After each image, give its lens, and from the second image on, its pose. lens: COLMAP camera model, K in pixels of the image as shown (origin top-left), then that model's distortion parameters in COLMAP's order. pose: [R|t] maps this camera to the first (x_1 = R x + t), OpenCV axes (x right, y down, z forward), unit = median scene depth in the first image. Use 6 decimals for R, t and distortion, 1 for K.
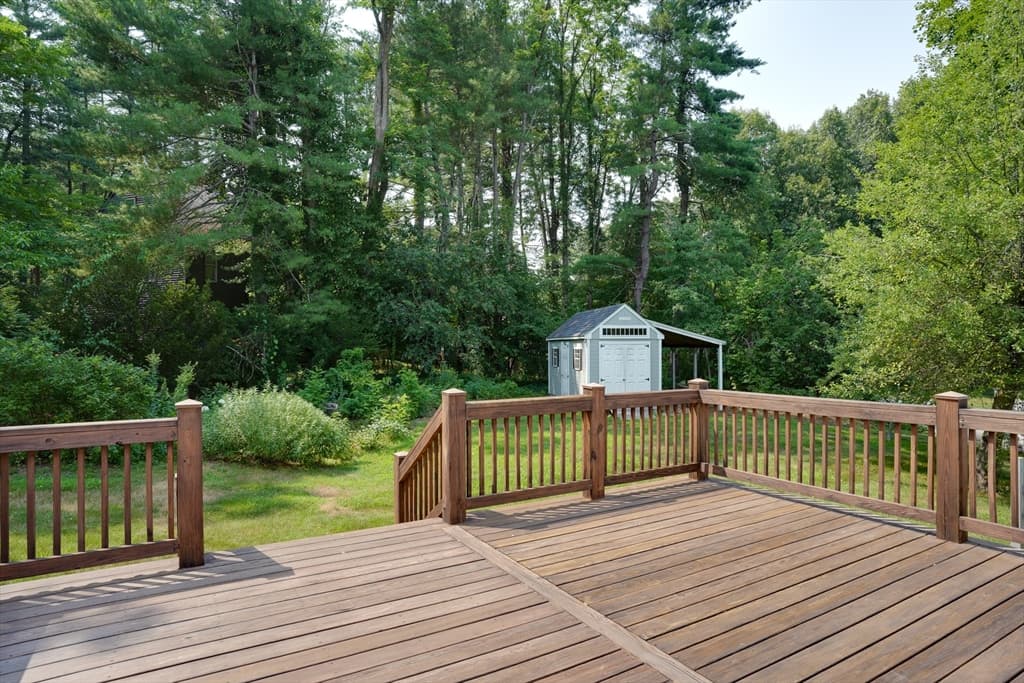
lens RADIAL K [[574.7, 0, 512.0], [0, 574.7, 341.5], [0, 0, 1]] dist [-0.028161, -0.000139]
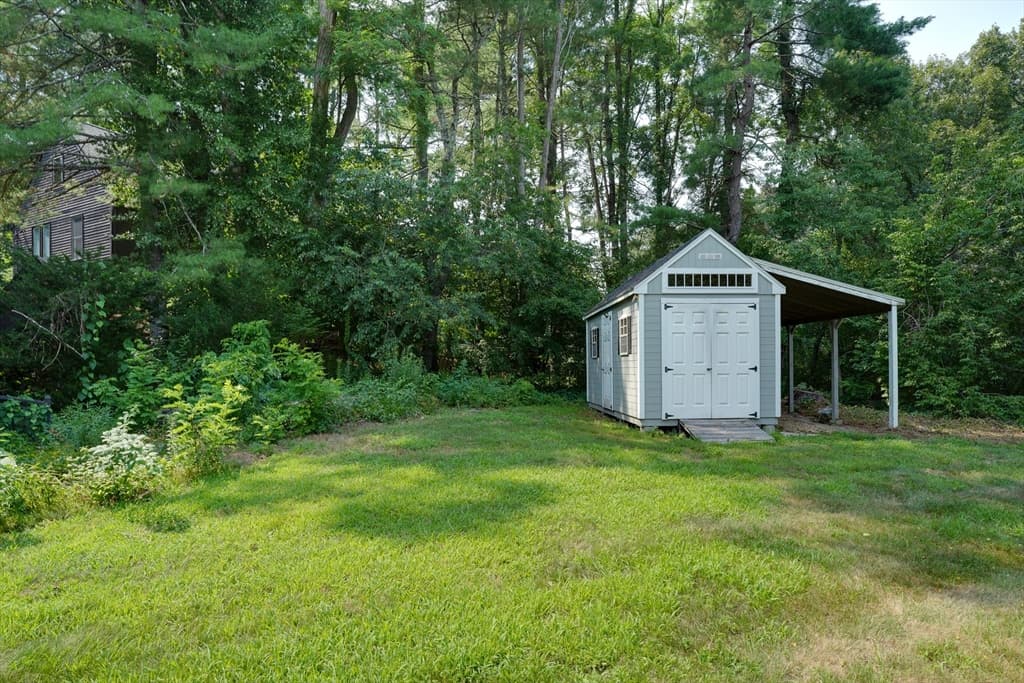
lens RADIAL K [[574.3, 0, 513.2], [0, 574.3, 370.5], [0, 0, 1]] dist [-0.025948, 0.000311]
pose [[0.991792, -0.004234, -0.127789, 0.078552], [0.005330, 0.999952, 0.008237, 0.060698], [0.127748, -0.008851, 0.991767, 0.427462]]
